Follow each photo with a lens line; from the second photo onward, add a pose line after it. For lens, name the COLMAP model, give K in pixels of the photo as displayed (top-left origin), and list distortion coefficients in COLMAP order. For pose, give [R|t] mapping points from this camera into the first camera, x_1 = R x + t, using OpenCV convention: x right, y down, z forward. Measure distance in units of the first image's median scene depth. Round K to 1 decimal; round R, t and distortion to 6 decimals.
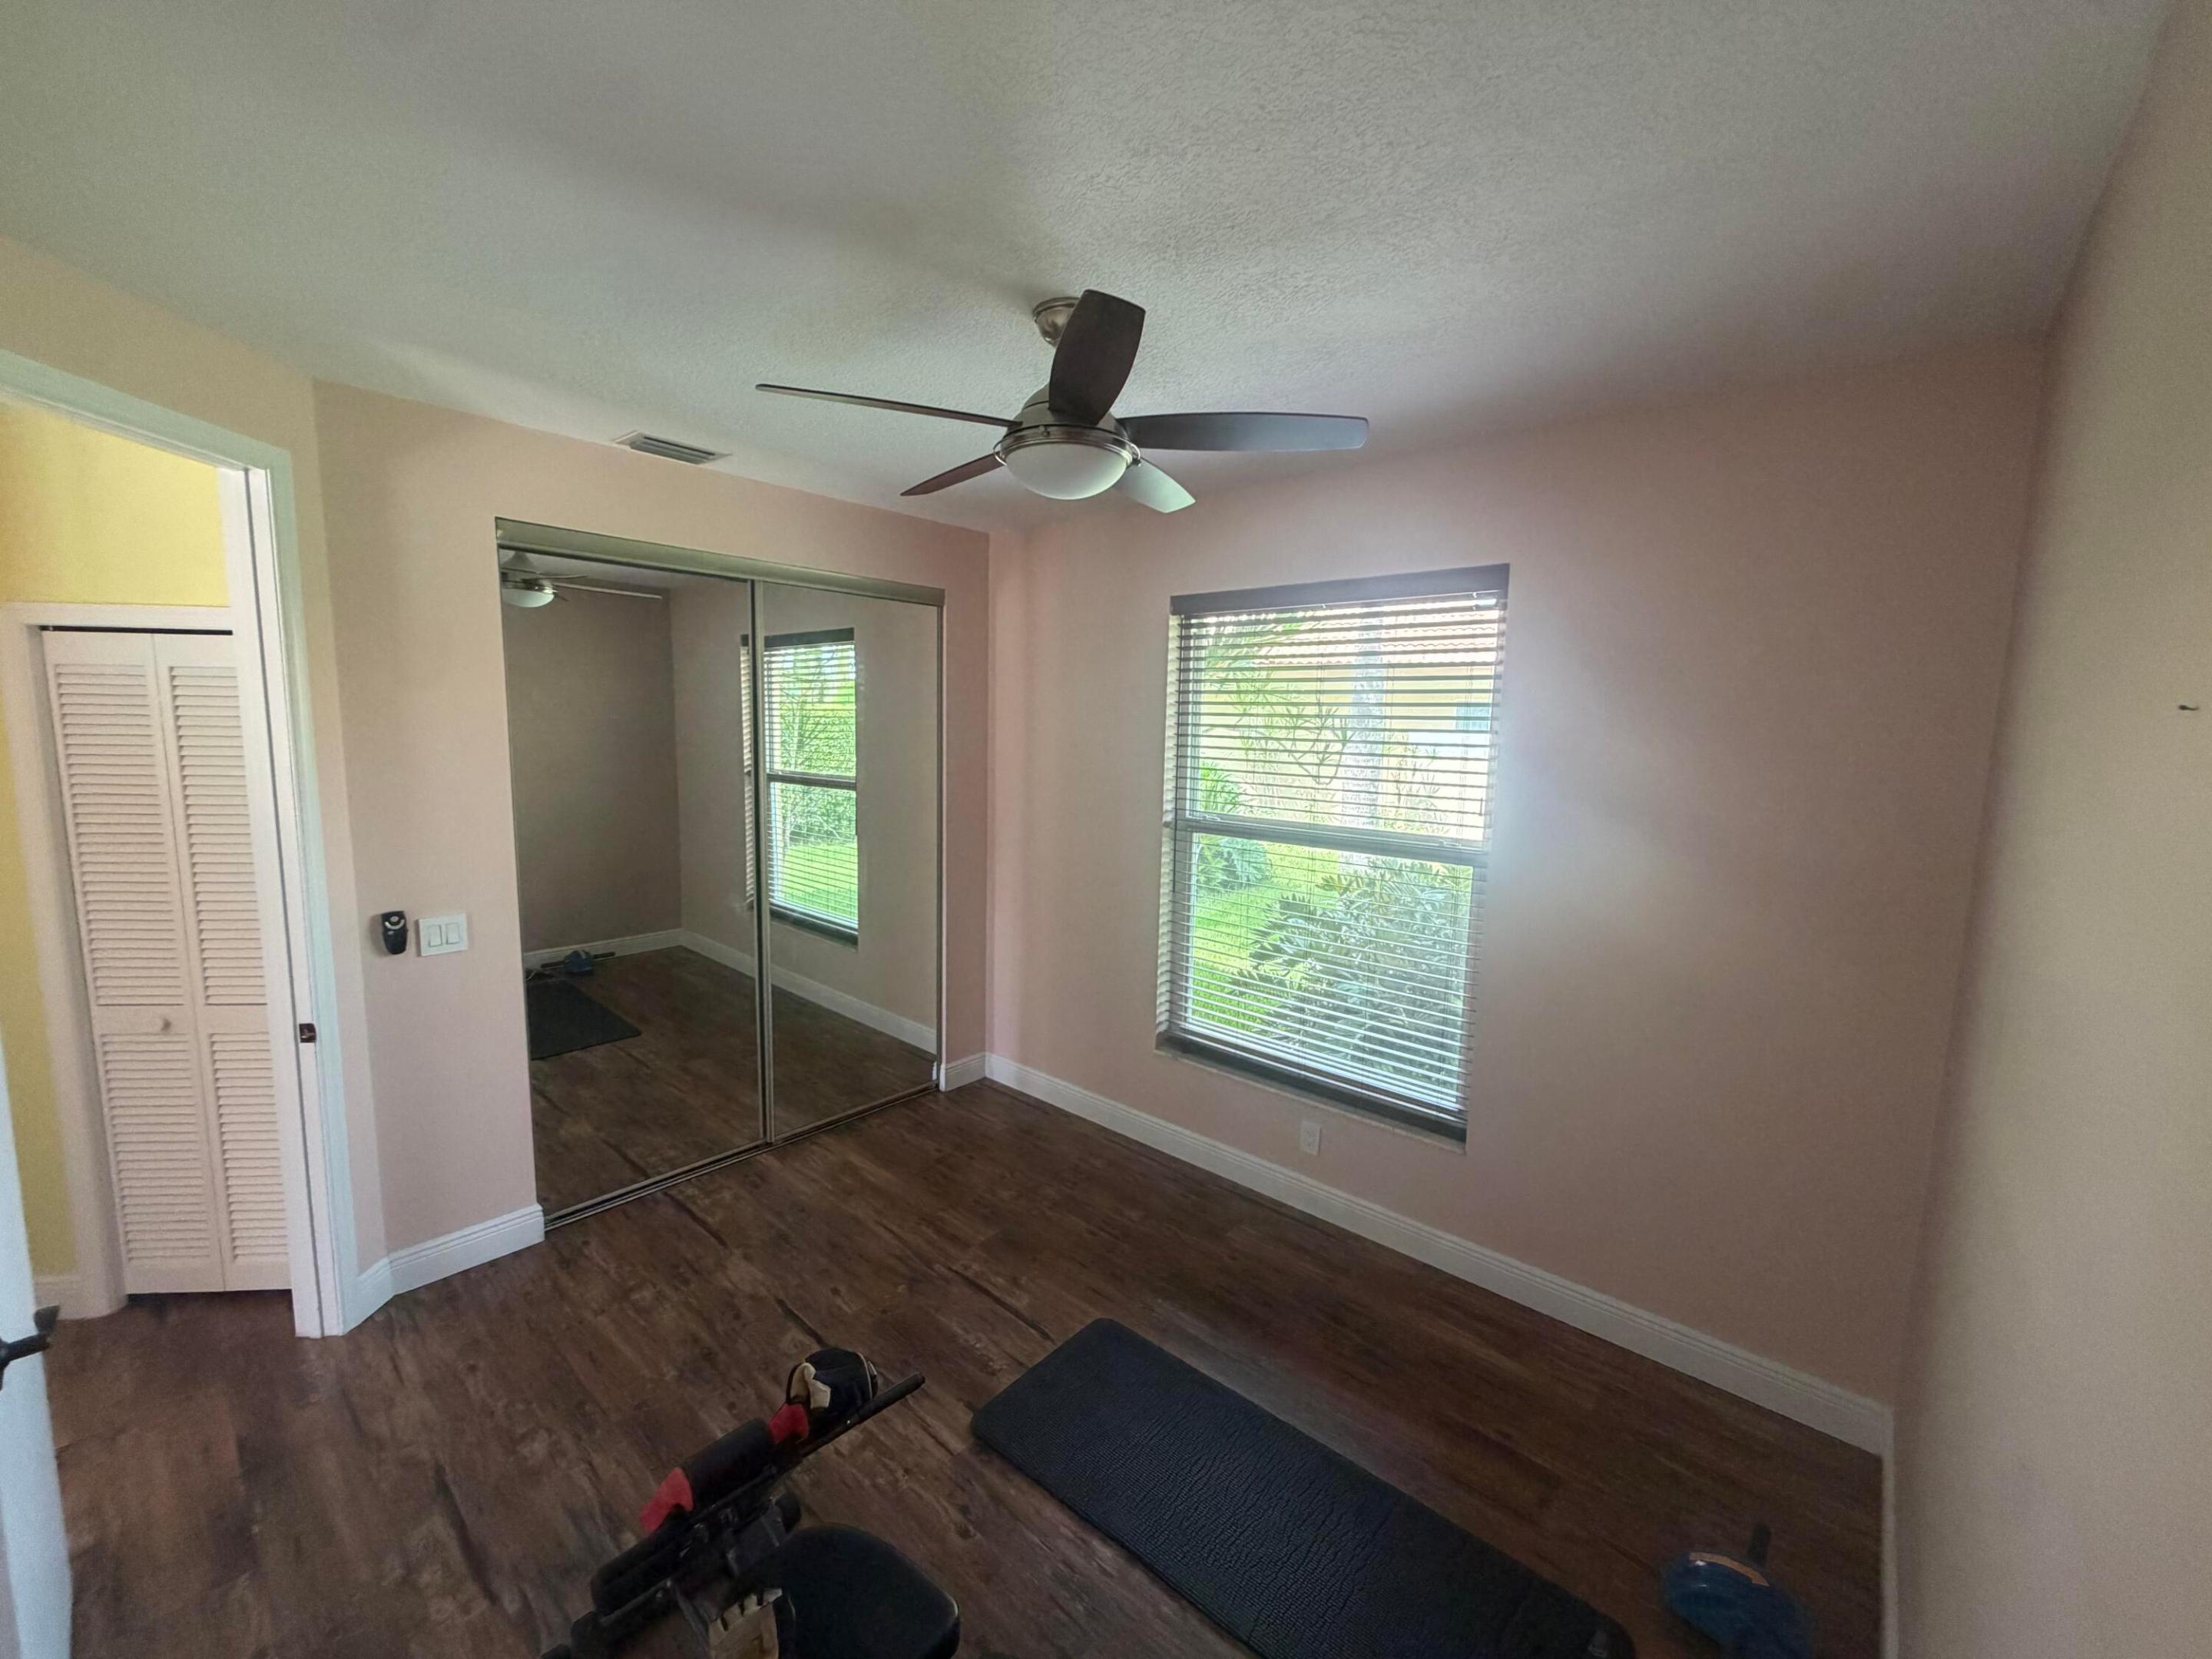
lens RADIAL K [[877.9, 0, 1106.0], [0, 877.9, 829.5], [0, 0, 1]] dist [-0.035485, 0.000014]
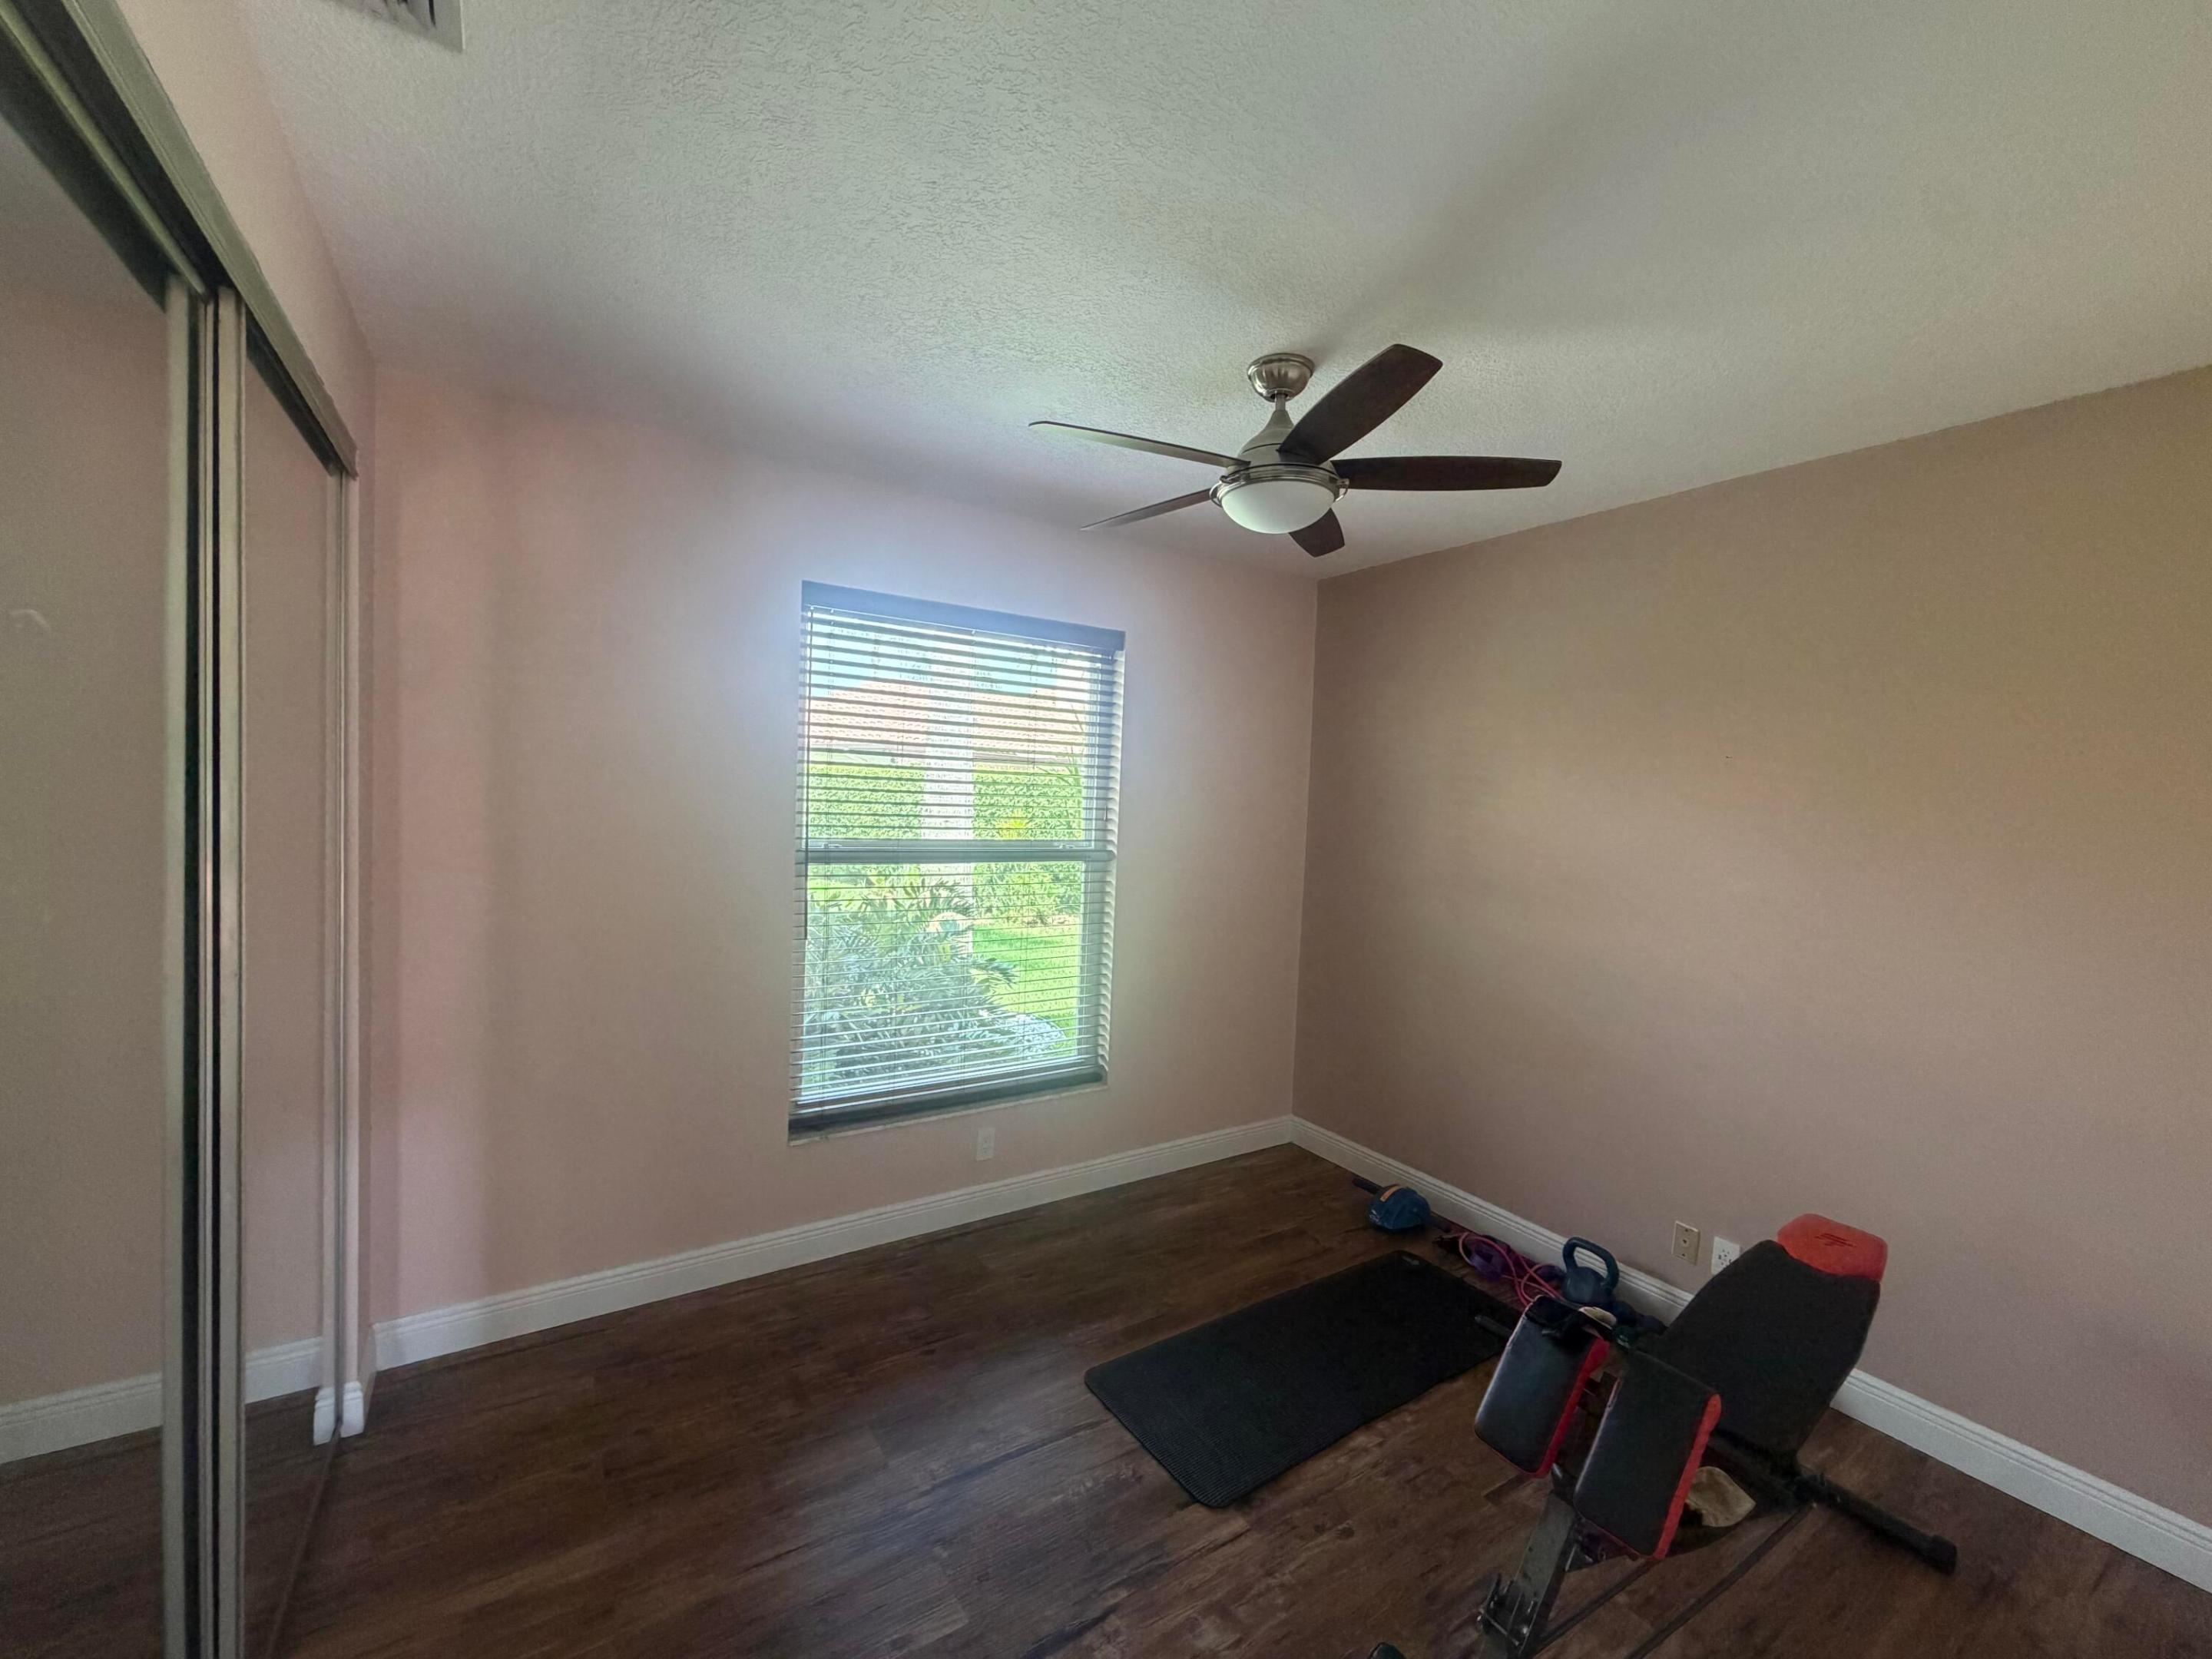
lens RADIAL K [[879.0, 0, 1104.1], [0, 879.0, 831.7], [0, 0, 1]] dist [-0.000624, 0.000277]
pose [[0.272989, -0.085708, 0.958192, -1.104568], [0.065194, 0.995382, 0.070460, -0.129872], [-0.959806, 0.043234, 0.277316, 0.857631]]
